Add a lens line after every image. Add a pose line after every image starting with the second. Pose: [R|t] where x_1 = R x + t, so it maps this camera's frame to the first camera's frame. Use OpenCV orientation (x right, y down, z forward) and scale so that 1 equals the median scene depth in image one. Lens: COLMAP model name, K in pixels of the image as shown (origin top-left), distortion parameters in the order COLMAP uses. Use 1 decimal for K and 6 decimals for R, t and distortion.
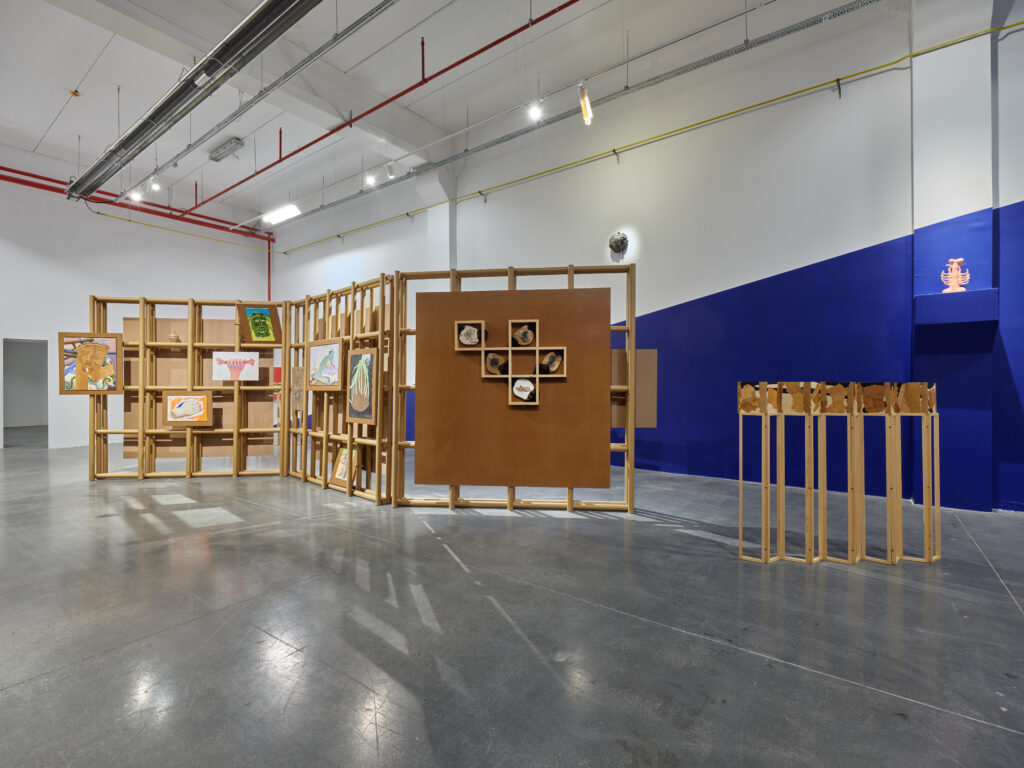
lens RADIAL K [[478.1, 0, 515.3], [0, 478.1, 380.4], [0, 0, 1]] dist [-0.001440, -0.000493]
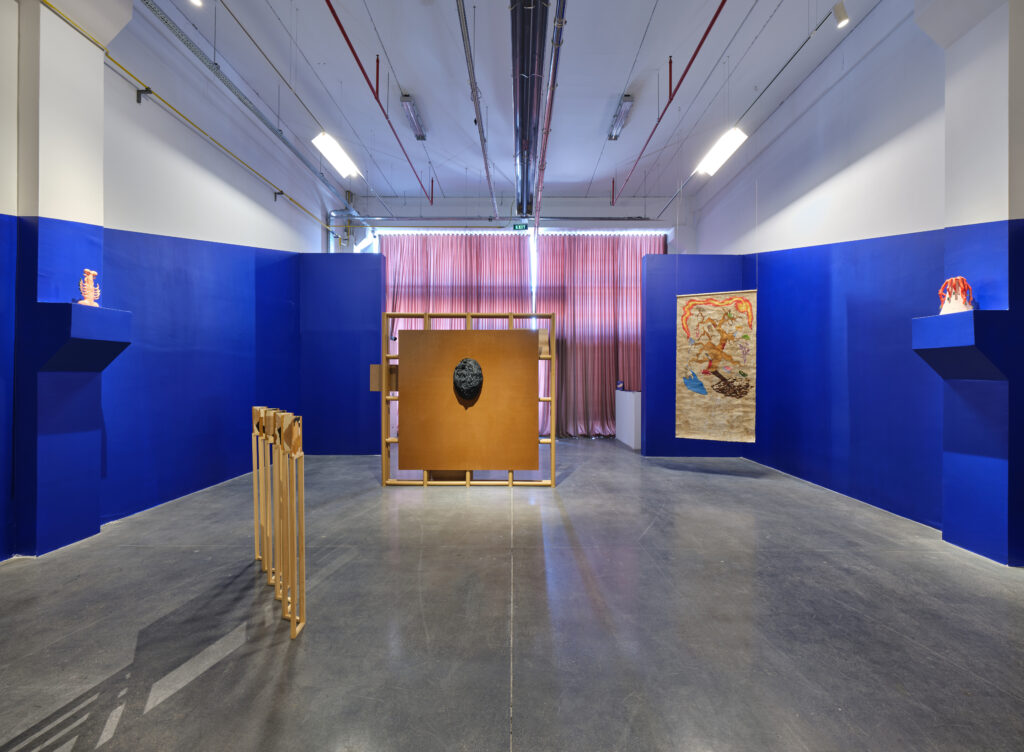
lens RADIAL K [[451.7, 0, 513.4], [0, 451.7, 373.6], [0, 0, 1]] dist [-0.001305, 0.000493]
pose [[-0.583112, 0.004300, 0.812381, -0.206903], [-0.003912, 0.999960, -0.008100, -0.038506], [-0.812383, -0.007901, -0.583071, 0.648565]]
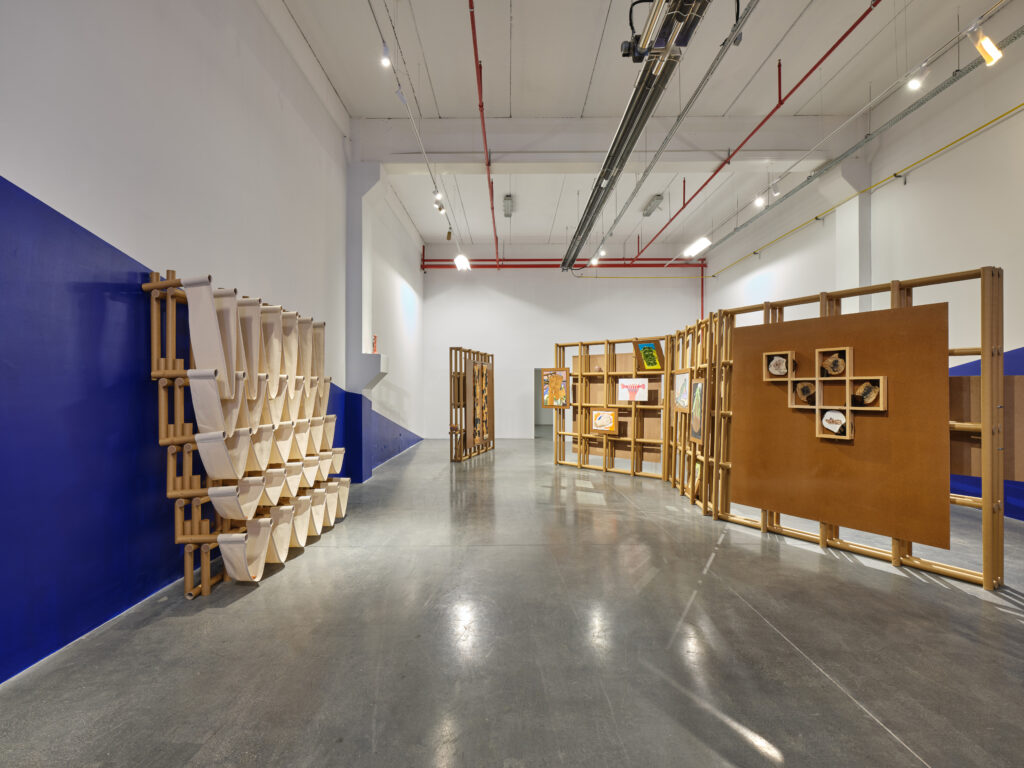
lens RADIAL K [[507.6, 0, 510.8], [0, 507.6, 389.9], [0, 0, 1]] dist [0.000968, 0.000048]
pose [[0.595860, 0.003015, -0.803083, 0.335445], [-0.000222, 0.999994, 0.003589, -0.035912], [0.803089, -0.001960, 0.595856, -0.081547]]
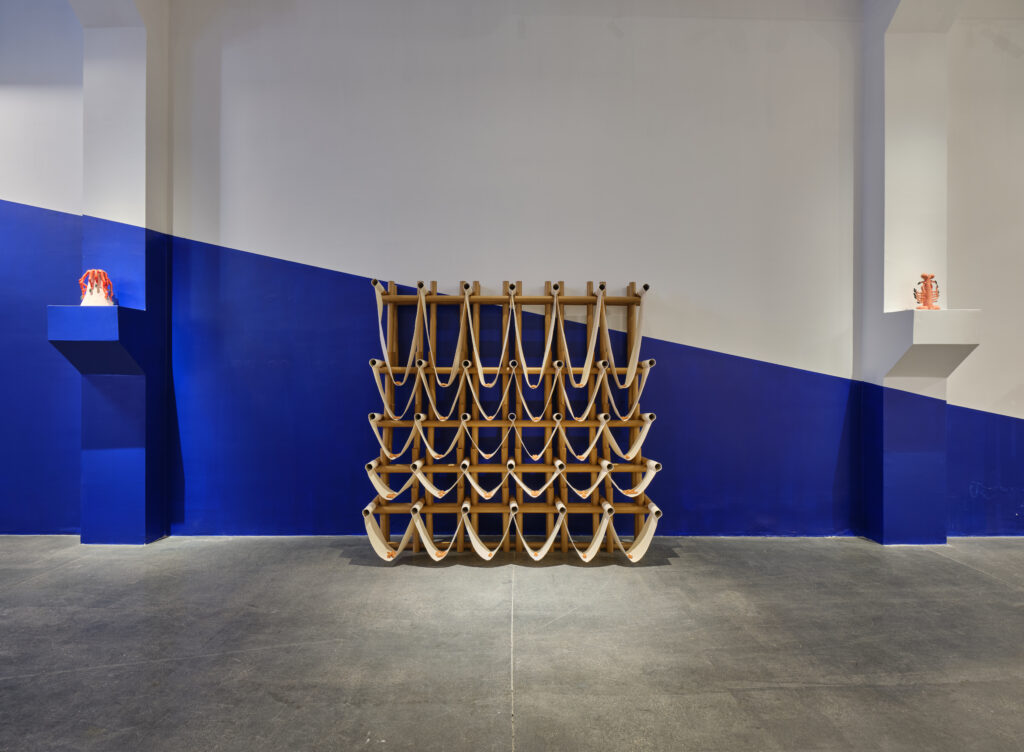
lens RADIAL K [[451.7, 0, 513.4], [0, 451.7, 373.6], [0, 0, 1]] dist [-0.001305, 0.000493]
pose [[-0.803094, -0.000692, -0.595852, -0.139979], [-0.000301, 1.000000, -0.000757, -0.038599], [0.595852, -0.000429, -0.803094, 0.608866]]
